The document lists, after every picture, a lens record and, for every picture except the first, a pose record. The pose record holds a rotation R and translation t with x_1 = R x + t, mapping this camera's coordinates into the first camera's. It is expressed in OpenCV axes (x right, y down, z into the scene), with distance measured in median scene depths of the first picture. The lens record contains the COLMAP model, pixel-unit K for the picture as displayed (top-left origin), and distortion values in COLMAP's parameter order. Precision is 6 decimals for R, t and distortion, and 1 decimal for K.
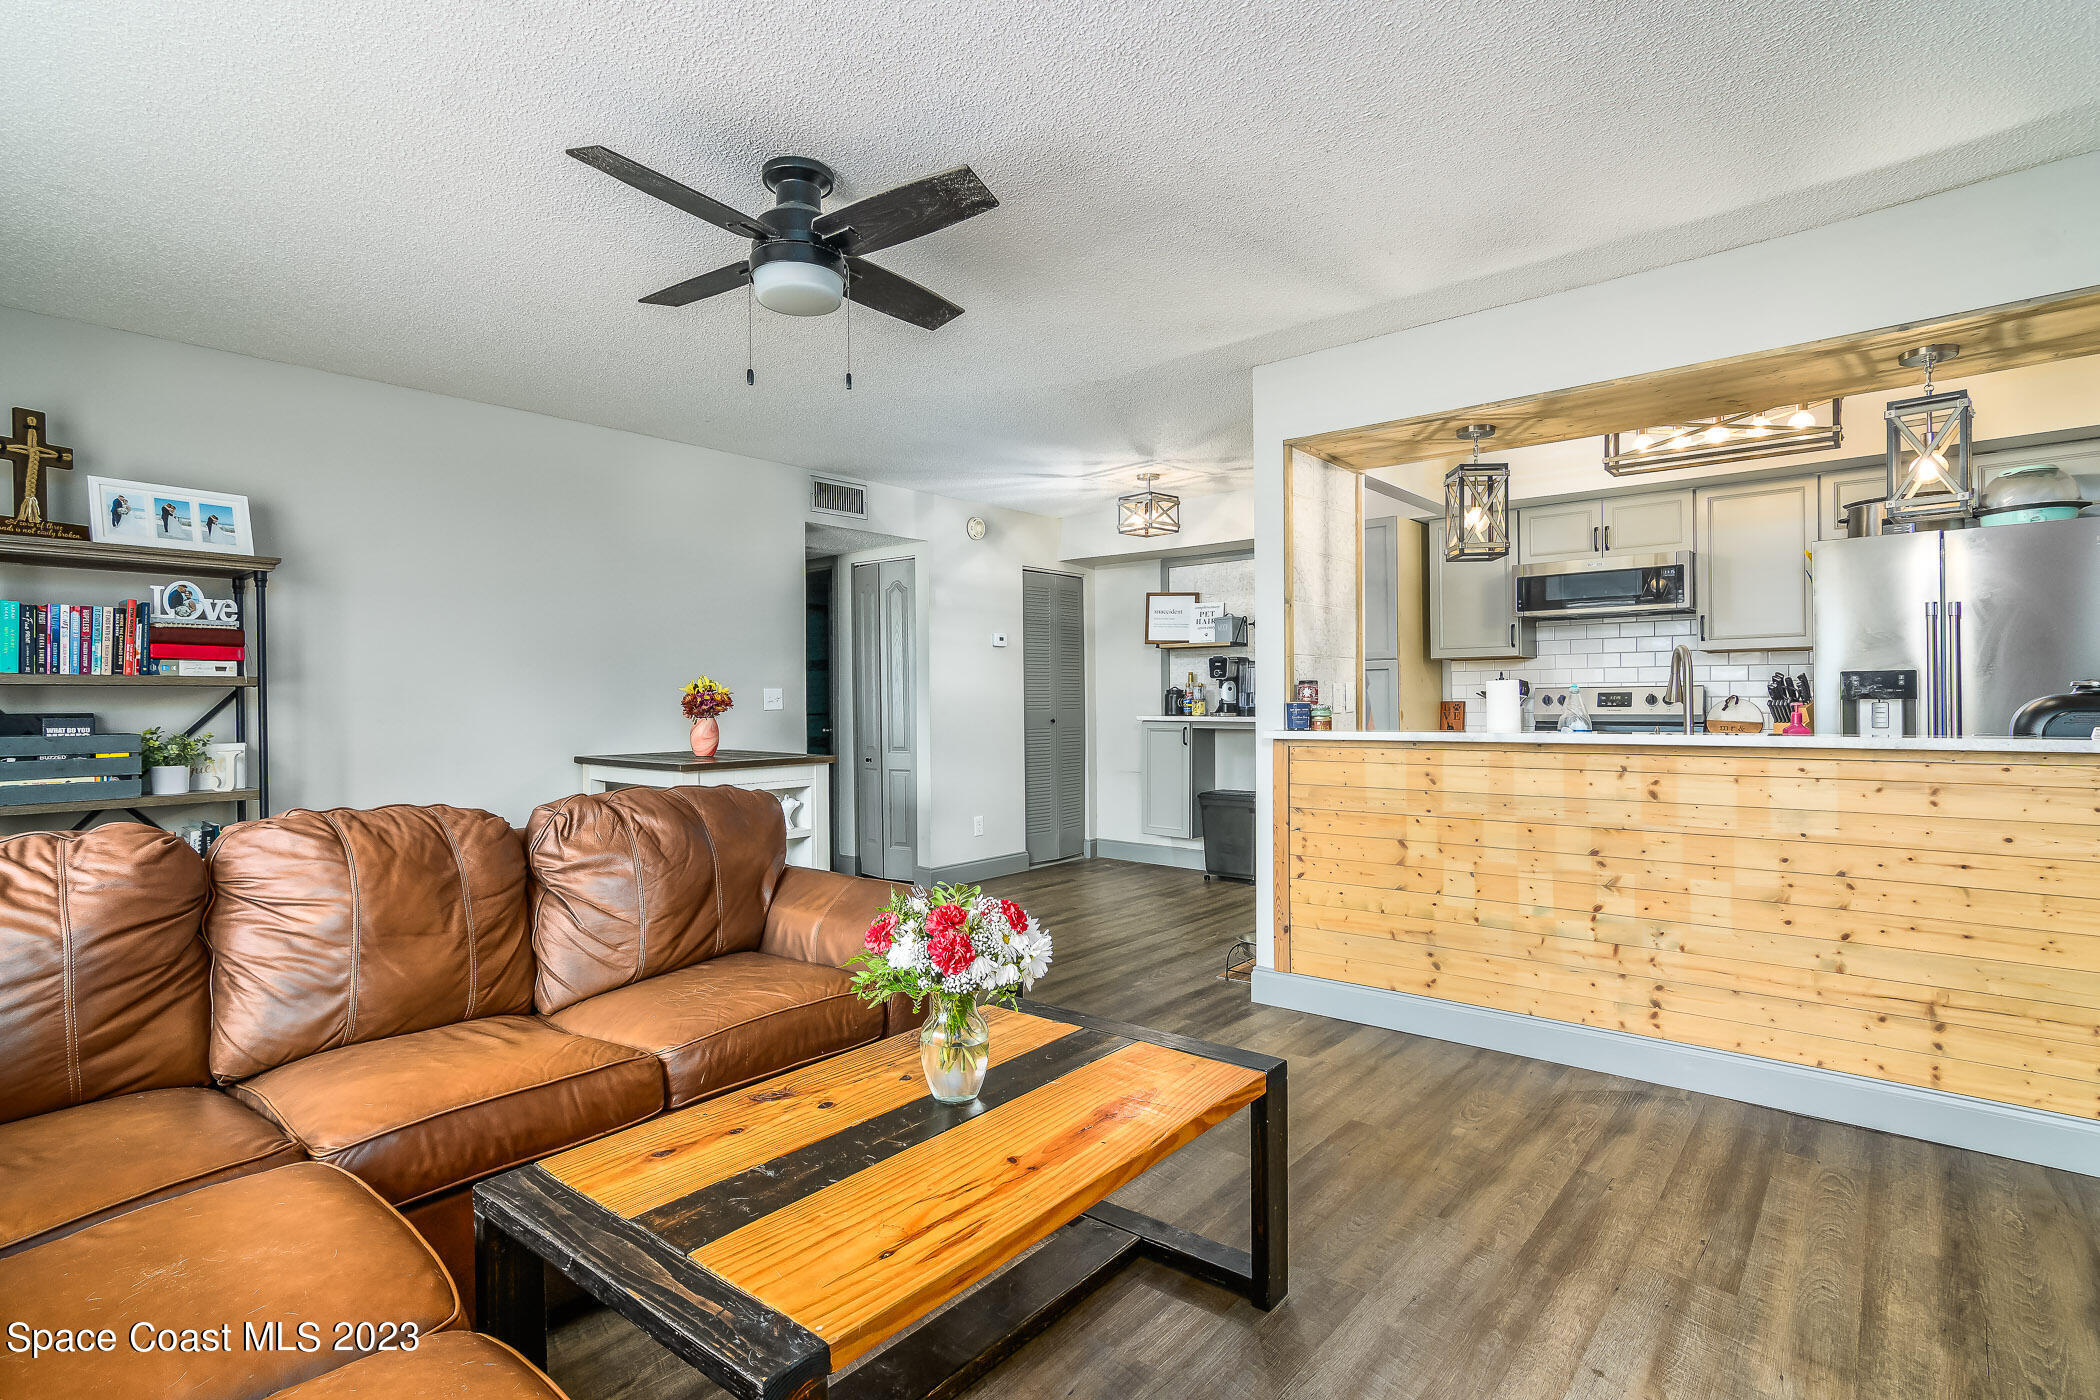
lens RADIAL K [[1007.9, 0, 1025.3], [0, 1007.9, 700.0], [0, 0, 1]] dist [0.001208, 0.000474]
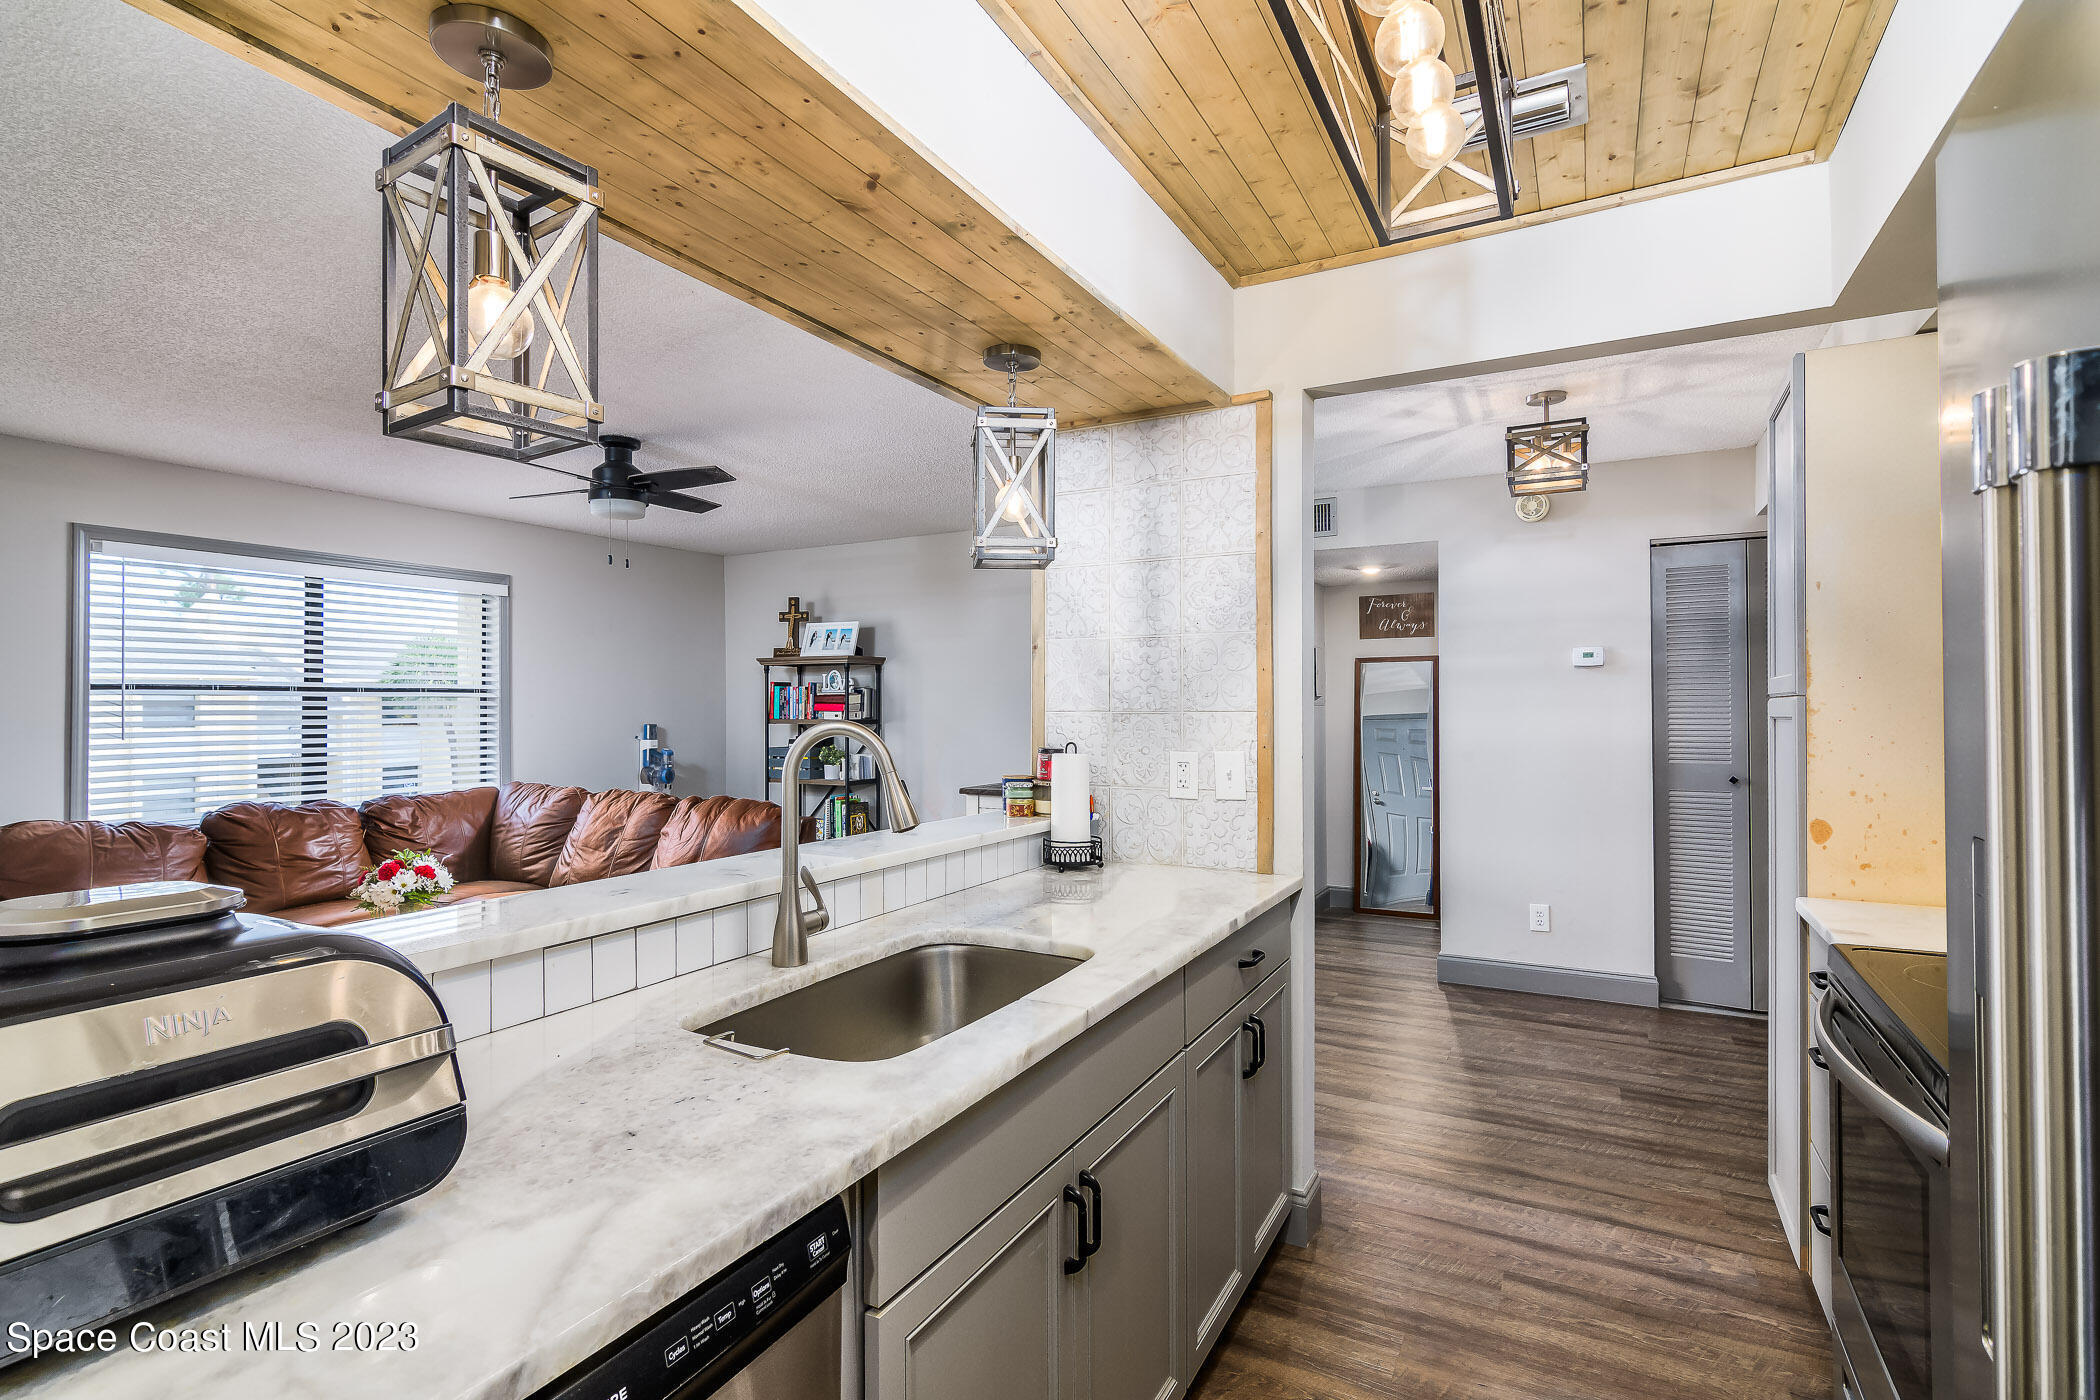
lens RADIAL K [[1007.9, 0, 1025.3], [0, 1007.9, 700.0], [0, 0, 1]] dist [0.001208, 0.000474]
pose [[0.204562, 0.001231, -0.978853, 1.148199], [0.001811, 0.999997, 0.001636, -0.063516], [0.978852, -0.002108, 0.204559, 0.964603]]
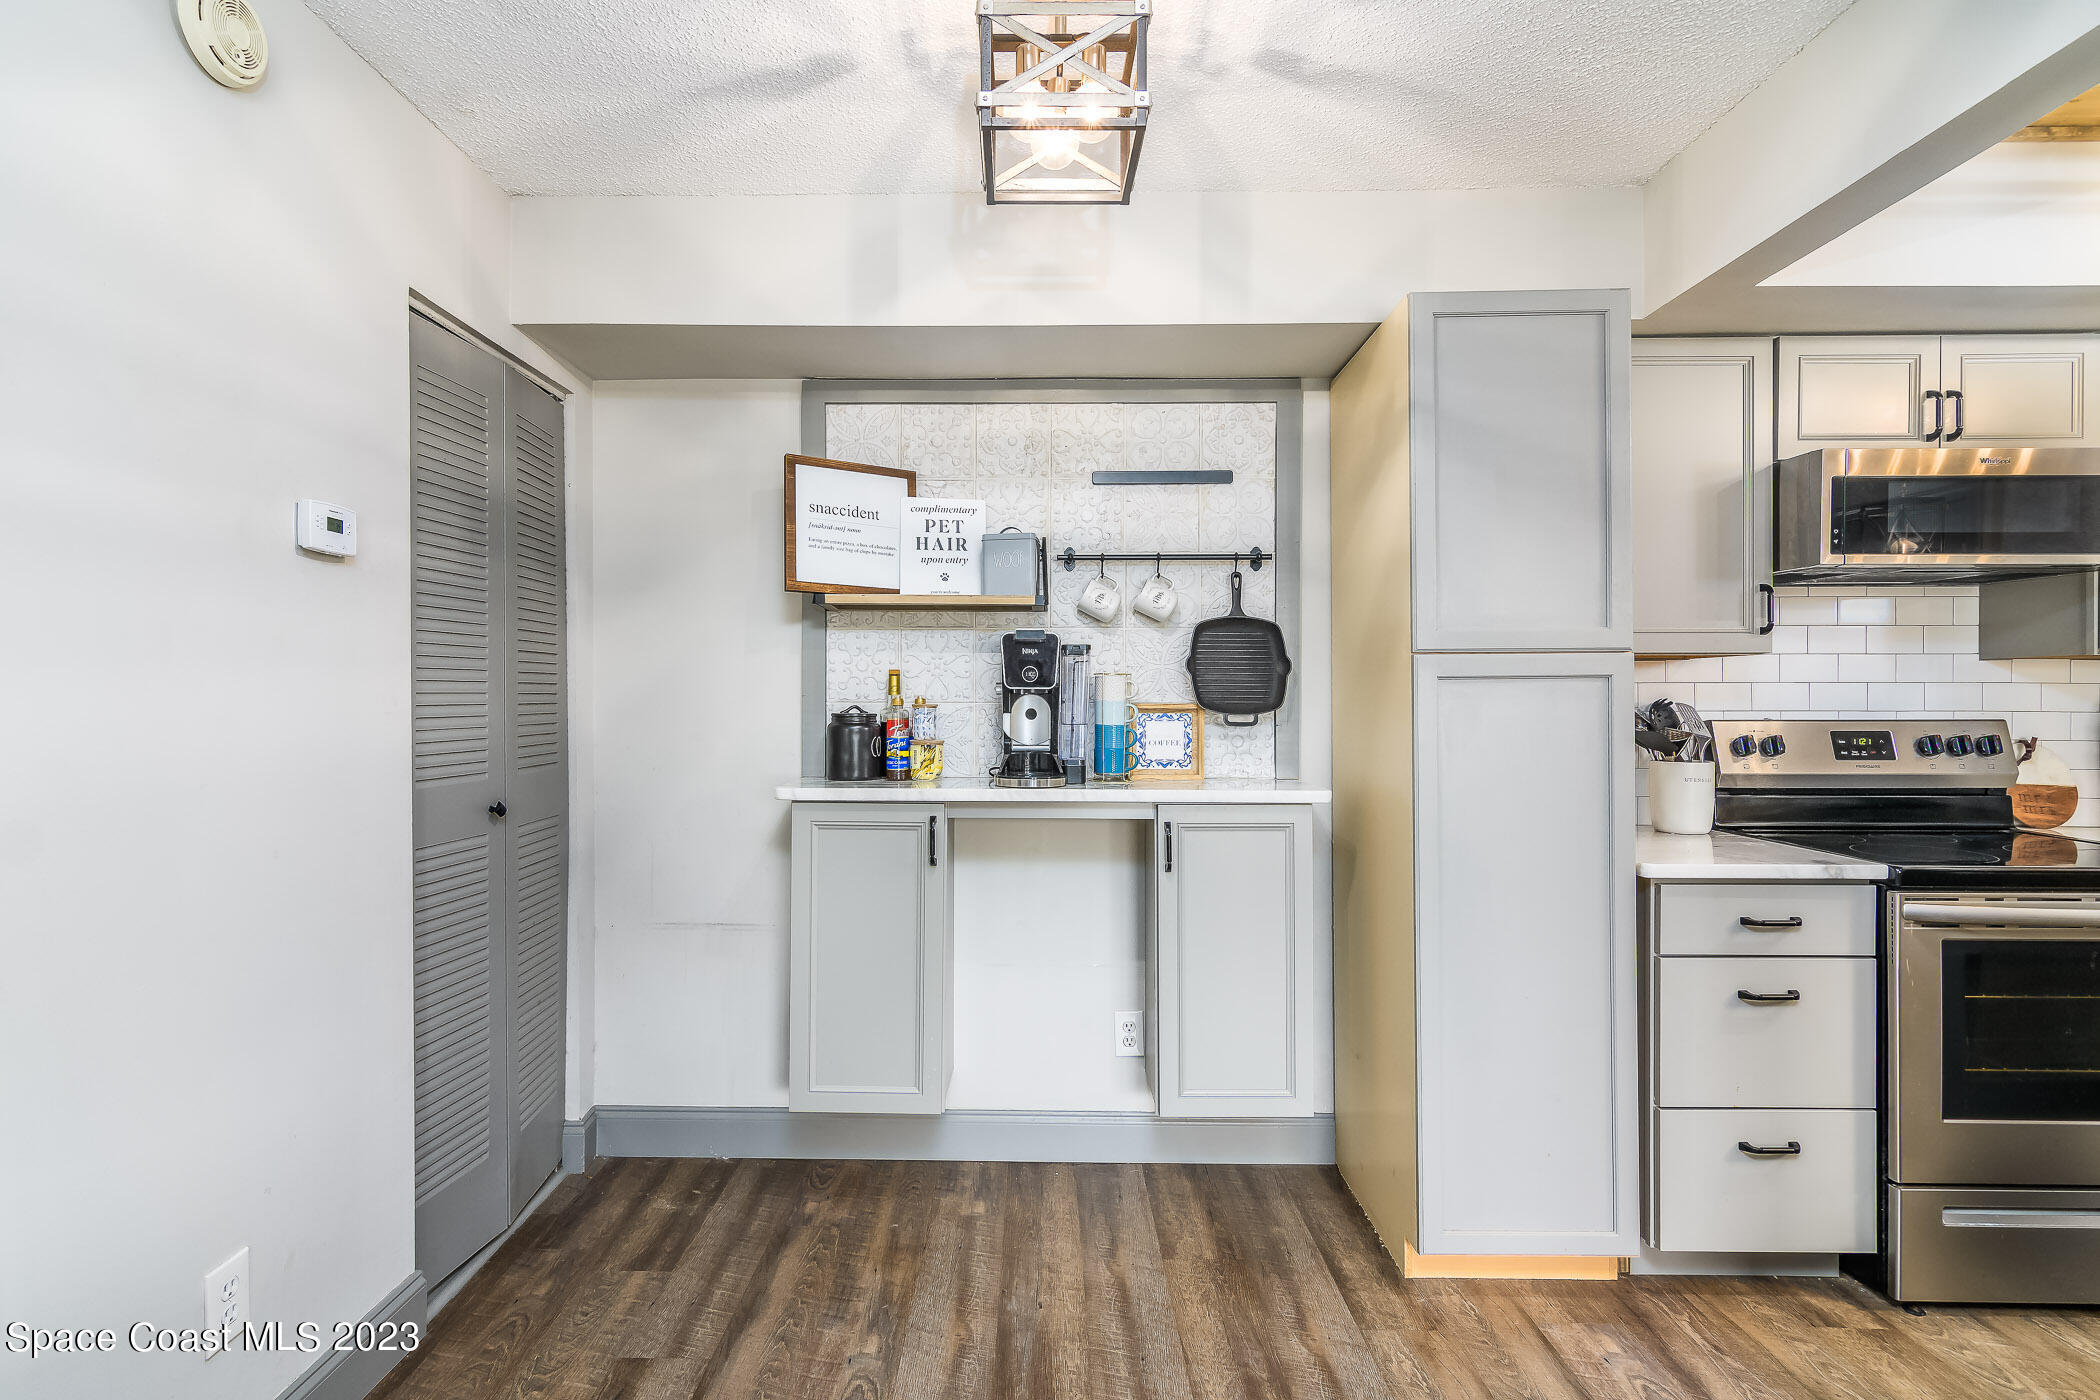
lens RADIAL K [[1007.9, 0, 1025.3], [0, 1007.9, 700.0], [0, 0, 1]] dist [0.001208, 0.000474]
pose [[0.763933, 0.002746, 0.645289, -0.109831], [-0.005438, 0.999983, 0.002183, -0.034069], [-0.645272, -0.005177, 0.763935, 1.369966]]
